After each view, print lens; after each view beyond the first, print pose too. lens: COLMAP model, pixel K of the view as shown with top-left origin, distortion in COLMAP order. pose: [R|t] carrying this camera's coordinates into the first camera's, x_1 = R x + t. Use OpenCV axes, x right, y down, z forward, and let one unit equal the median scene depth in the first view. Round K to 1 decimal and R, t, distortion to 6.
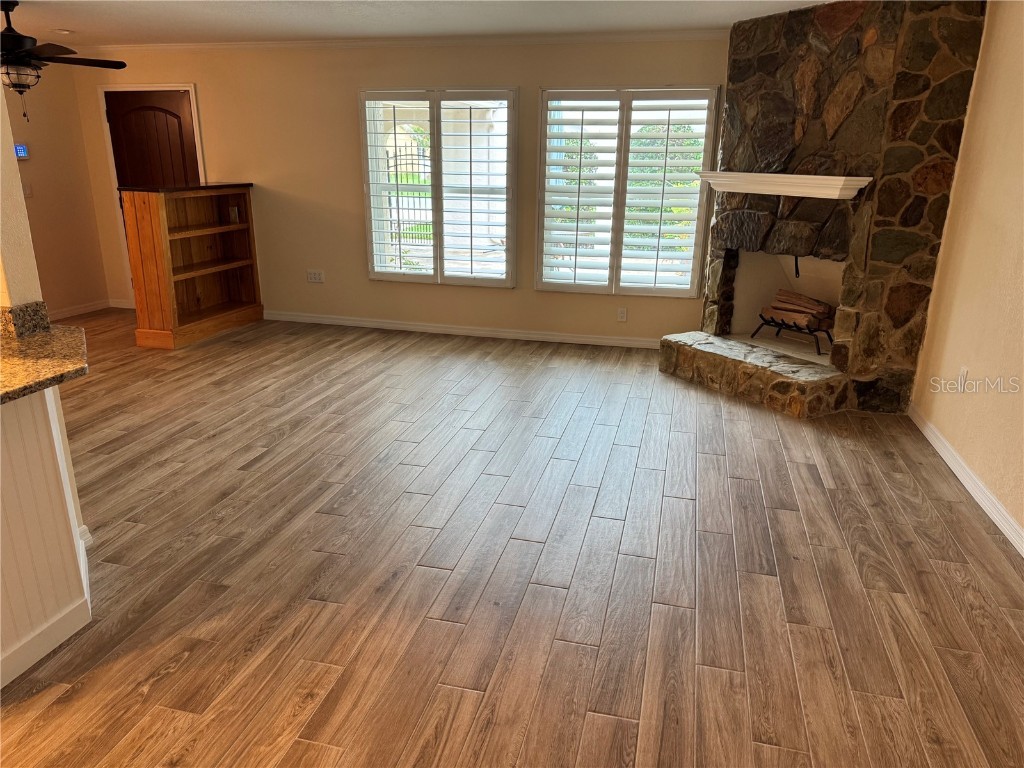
lens RADIAL K [[717.8, 0, 507.4], [0, 717.8, 390.8], [0, 0, 1]] dist [0.059368, -0.092209]
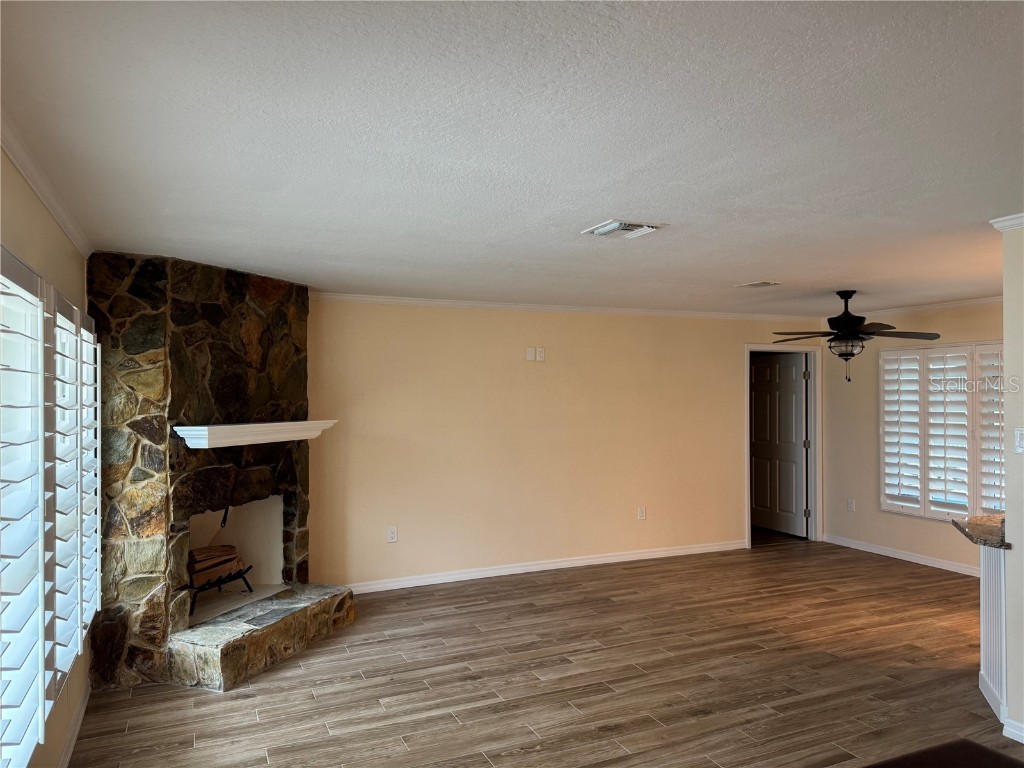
lens RADIAL K [[717.8, 0, 507.4], [0, 717.8, 390.8], [0, 0, 1]] dist [0.059368, -0.092209]
pose [[-0.614904, -0.007226, 0.788569, -0.868410], [0.242476, 0.949783, 0.197780, -0.636983], [-0.750398, 0.312825, -0.582274, 1.830730]]
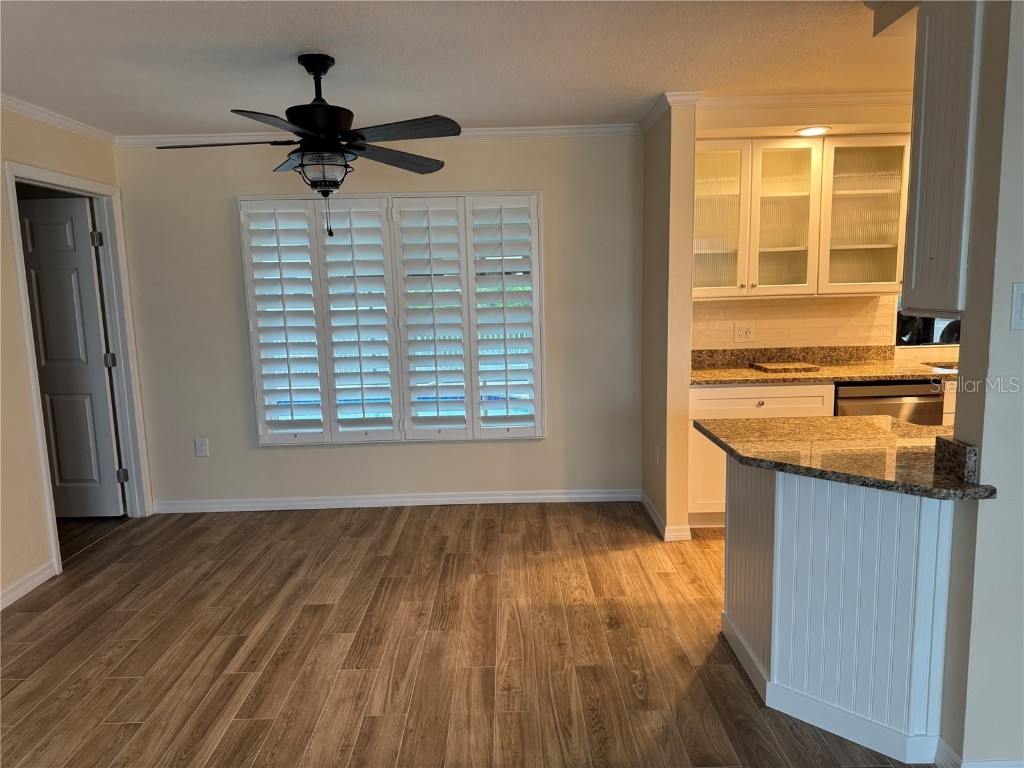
lens RADIAL K [[717.8, 0, 507.4], [0, 717.8, 390.8], [0, 0, 1]] dist [0.059368, -0.092209]
pose [[-0.968364, 0.049614, -0.244558, 0.003441], [-0.065485, 0.895164, 0.440901, -0.369886], [0.240794, 0.442968, -0.863596, 1.168301]]
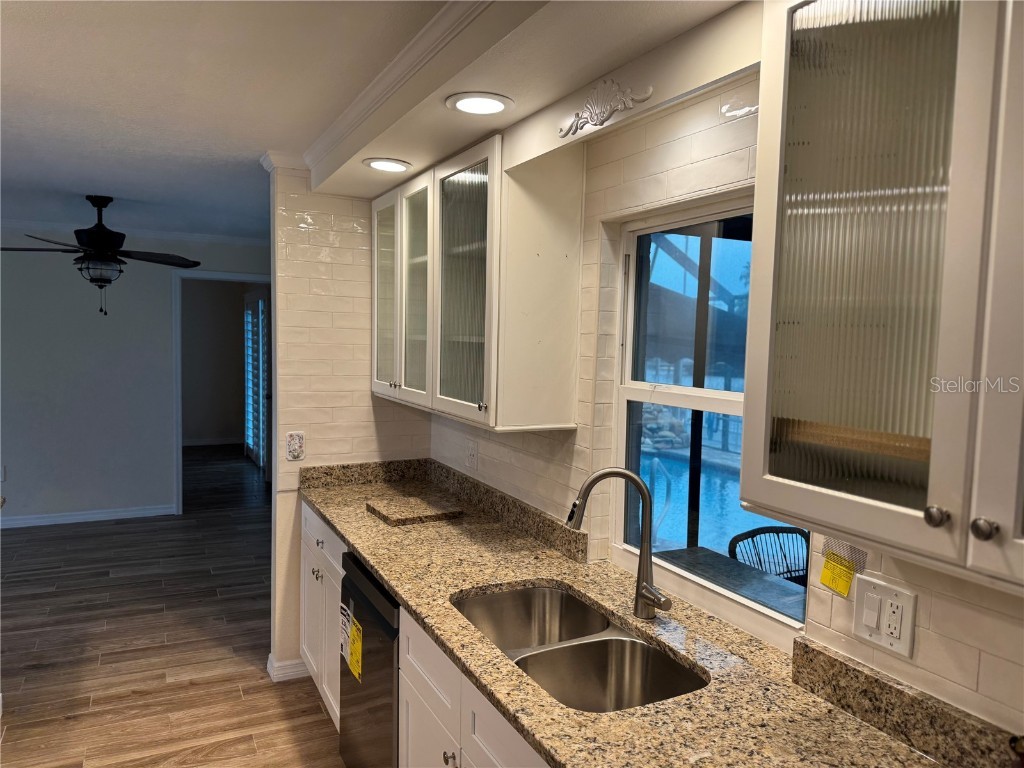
lens RADIAL K [[717.8, 0, 507.4], [0, 717.8, 390.8], [0, 0, 1]] dist [0.059368, -0.092209]
pose [[-0.655519, -0.088362, 0.749992, -1.515737], [0.204215, 0.935388, 0.288696, -0.227036], [-0.727043, 0.342405, -0.595119, 0.521695]]
